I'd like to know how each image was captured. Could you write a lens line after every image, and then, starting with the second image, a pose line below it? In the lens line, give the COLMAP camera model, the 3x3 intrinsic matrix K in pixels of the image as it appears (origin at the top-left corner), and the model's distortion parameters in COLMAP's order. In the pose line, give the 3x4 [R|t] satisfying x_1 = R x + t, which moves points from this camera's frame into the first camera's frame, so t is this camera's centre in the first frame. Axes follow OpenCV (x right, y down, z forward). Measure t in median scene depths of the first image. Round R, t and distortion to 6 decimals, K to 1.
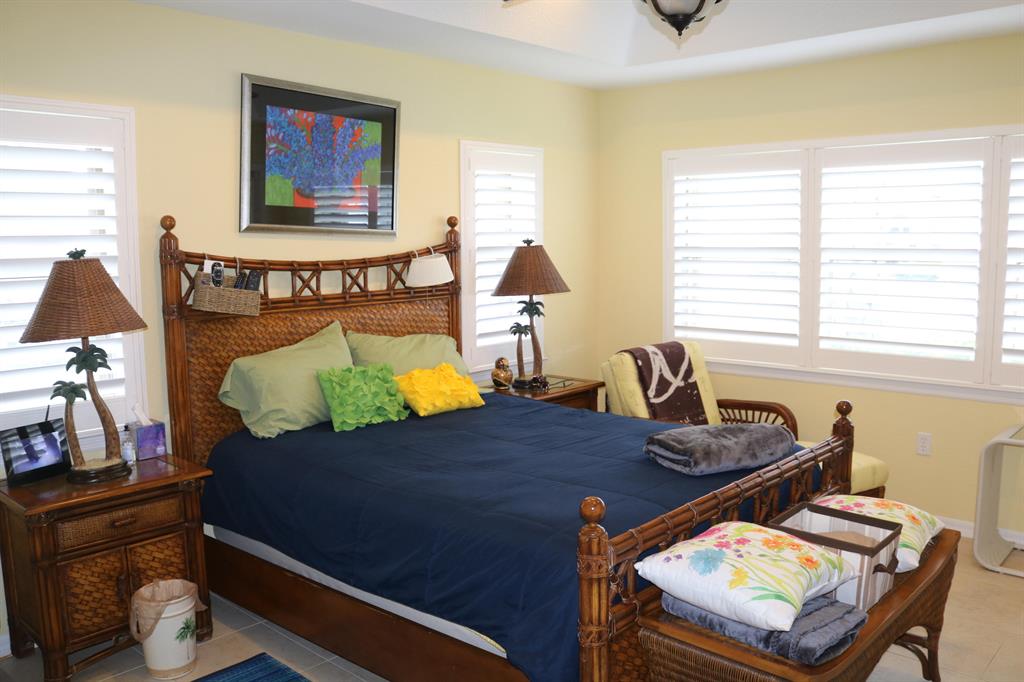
lens RADIAL K [[860.2, 0, 512.0], [0, 860.2, 341.0], [0, 0, 1]] dist [-0.081538, 0.002564]
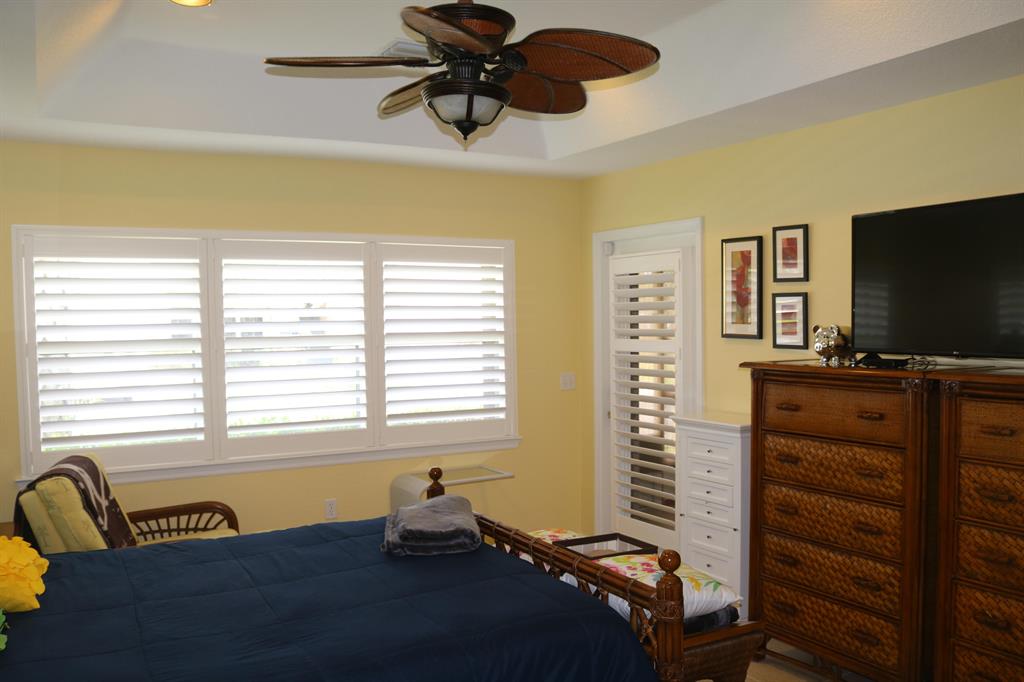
lens RADIAL K [[860.2, 0, 512.0], [0, 860.2, 341.0], [0, 0, 1]] dist [-0.081538, 0.002564]
pose [[0.323281, -0.018956, 0.946113, -0.545787], [0.123138, 0.992141, -0.022198, -0.049119], [-0.938257, 0.123679, 0.323074, 0.414392]]
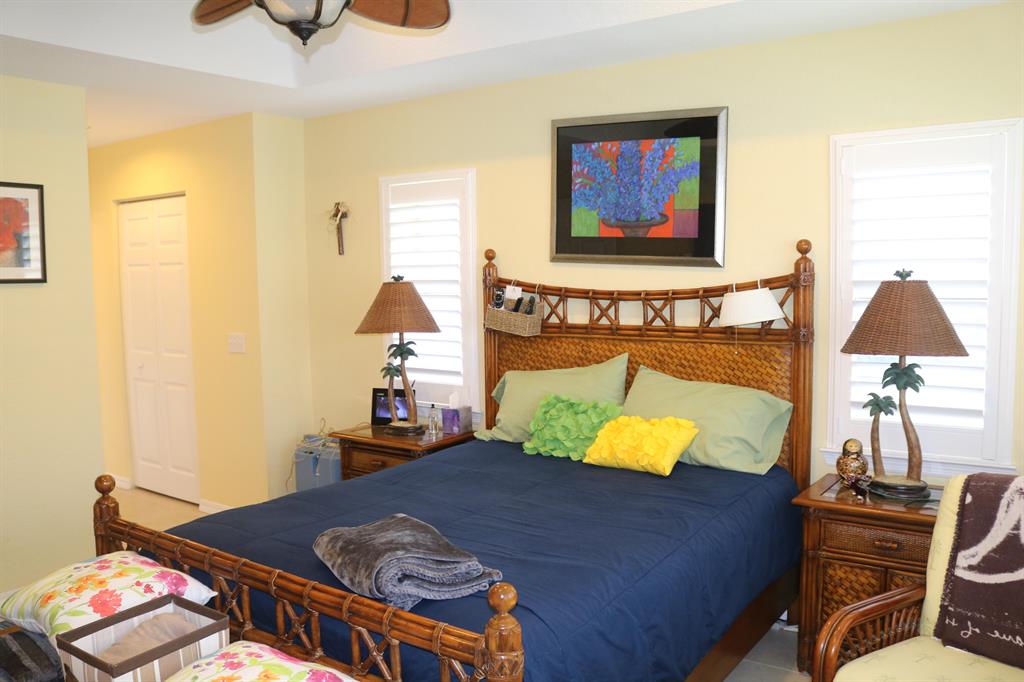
lens RADIAL K [[860.2, 0, 512.0], [0, 860.2, 341.0], [0, 0, 1]] dist [-0.081538, 0.002564]
pose [[0.125691, 0.093506, -0.987653, 0.741443], [-0.107146, 0.991004, 0.080188, -0.101636], [0.986266, 0.095744, 0.134579, 0.747688]]
